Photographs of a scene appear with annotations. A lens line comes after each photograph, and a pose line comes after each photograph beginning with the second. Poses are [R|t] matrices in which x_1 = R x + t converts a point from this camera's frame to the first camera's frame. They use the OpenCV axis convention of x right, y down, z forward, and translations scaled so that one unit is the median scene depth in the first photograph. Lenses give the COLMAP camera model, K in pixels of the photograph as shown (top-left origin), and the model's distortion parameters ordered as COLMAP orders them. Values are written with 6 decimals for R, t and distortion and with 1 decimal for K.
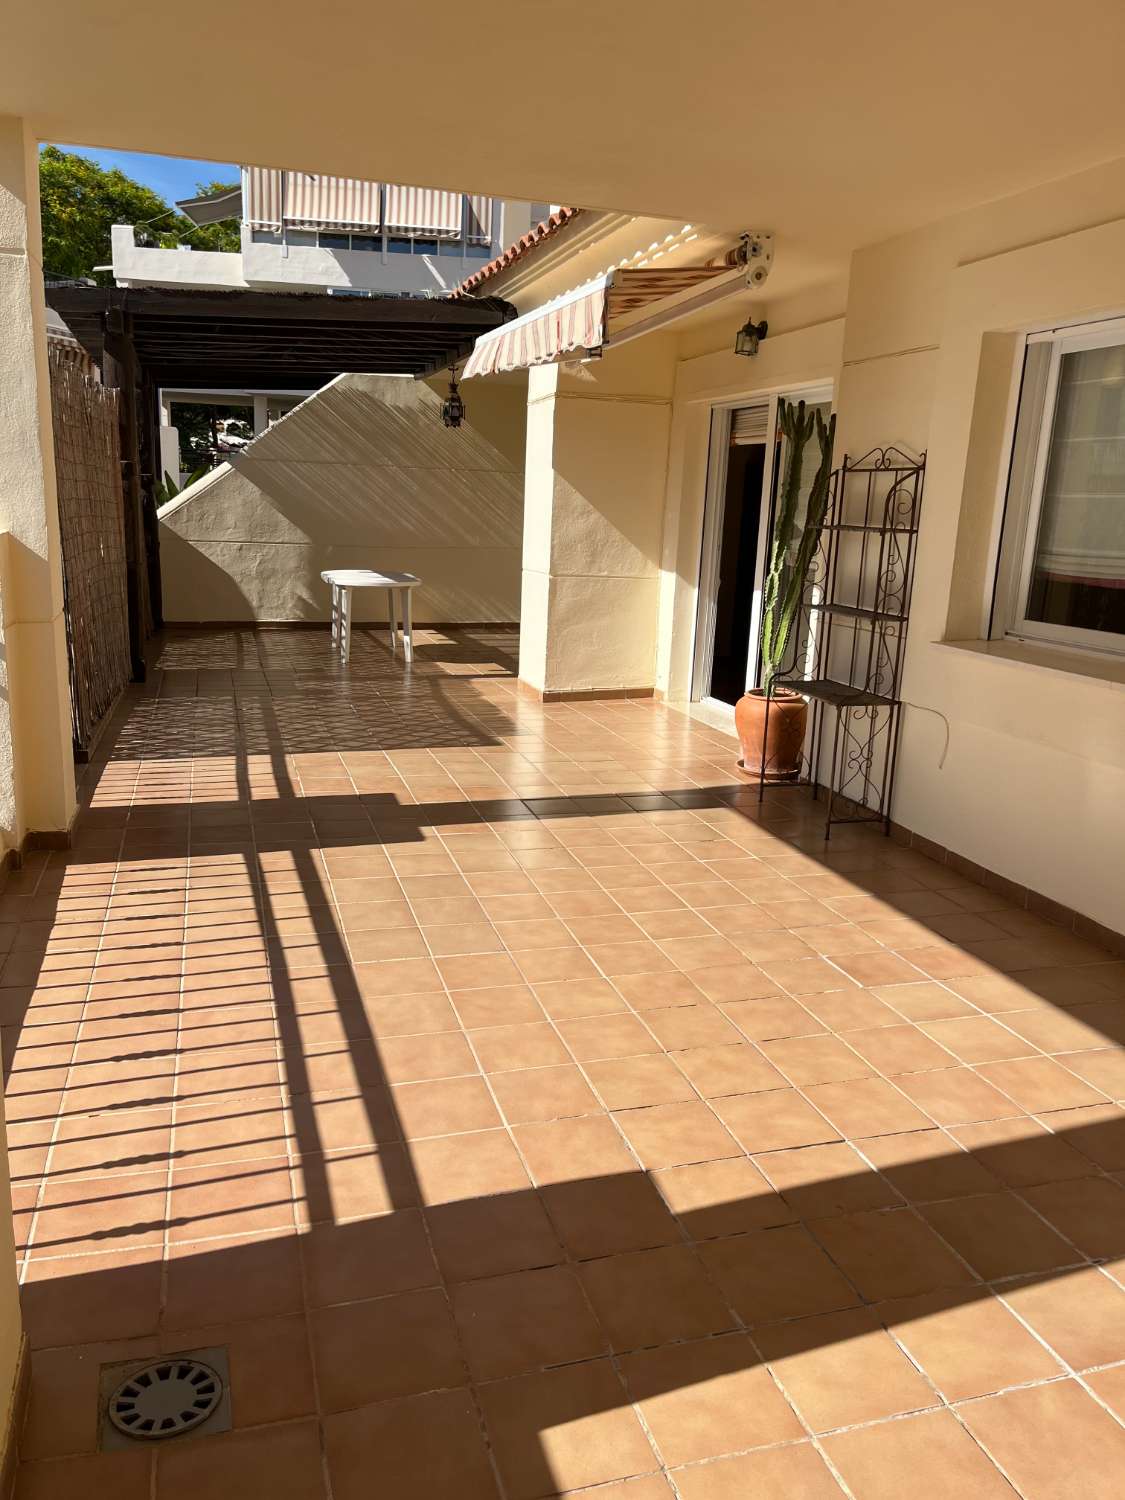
lens RADIAL K [[1132.0, 0, 562.4], [0, 1132.0, 769.4], [0, 0, 1]] dist [0.058498, -0.062719]
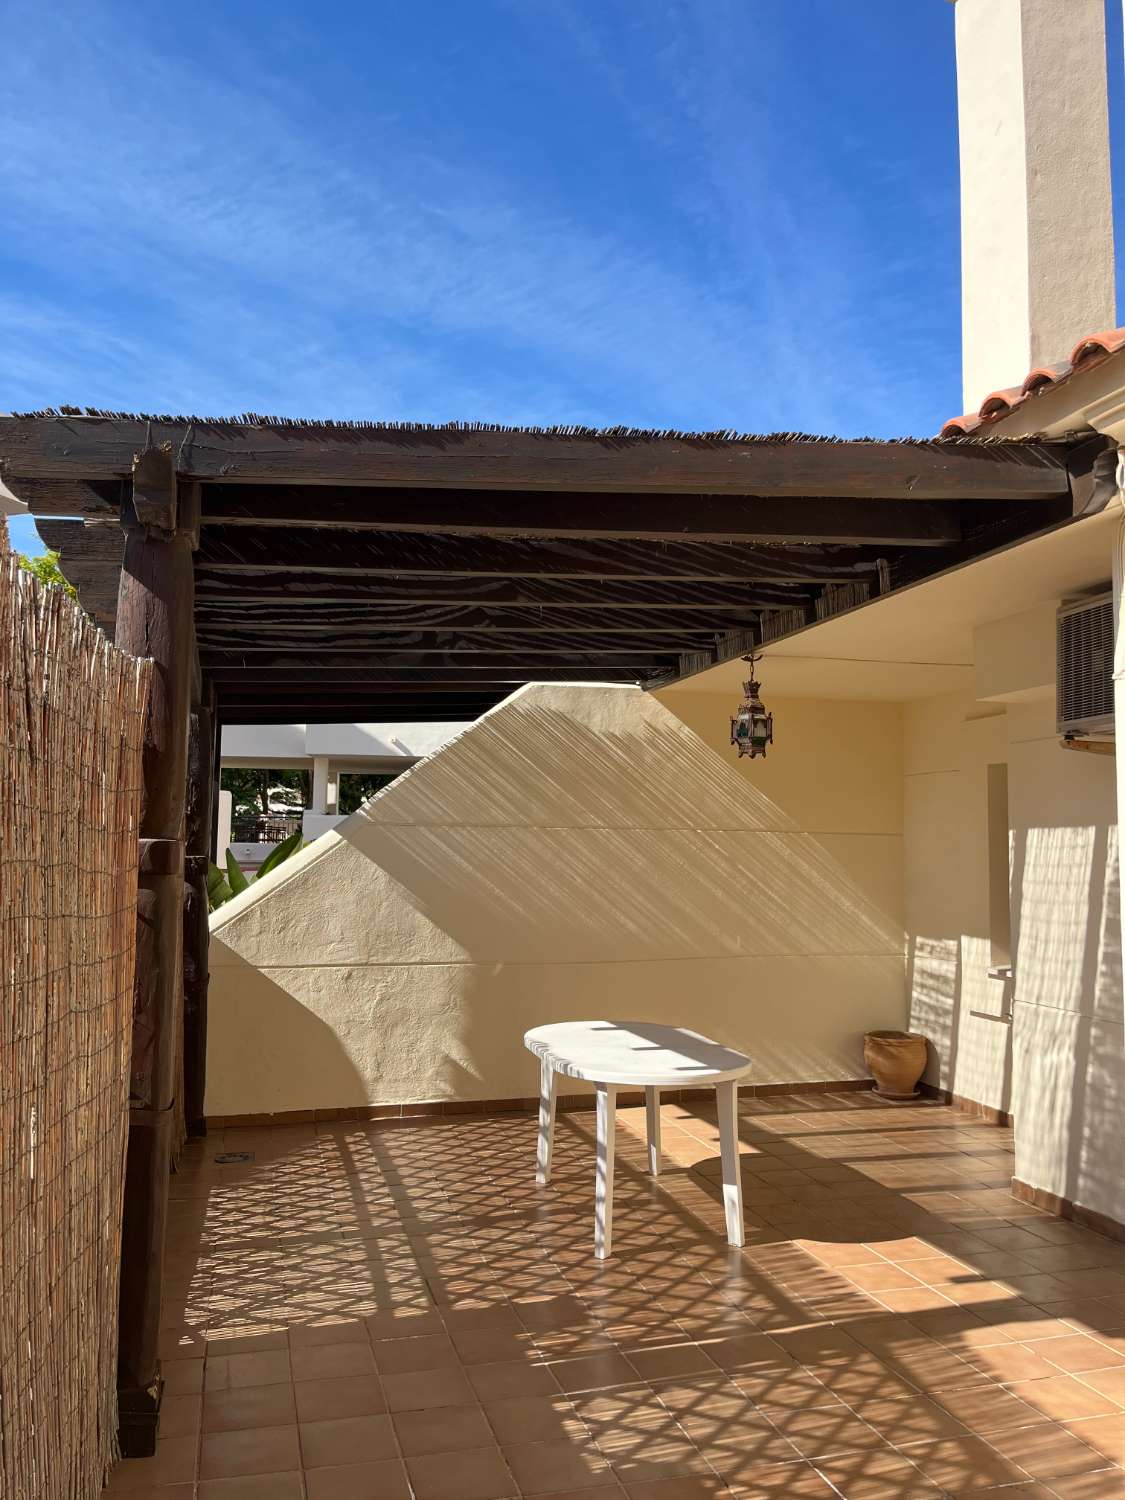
lens RADIAL K [[1132.0, 0, 562.4], [0, 1132.0, 769.4], [0, 0, 1]] dist [0.058498, -0.062719]
pose [[0.999319, -0.029944, -0.021556, -0.159779], [0.022027, 0.952883, -0.302538, -0.117732], [0.029600, 0.301857, 0.952893, 0.428885]]
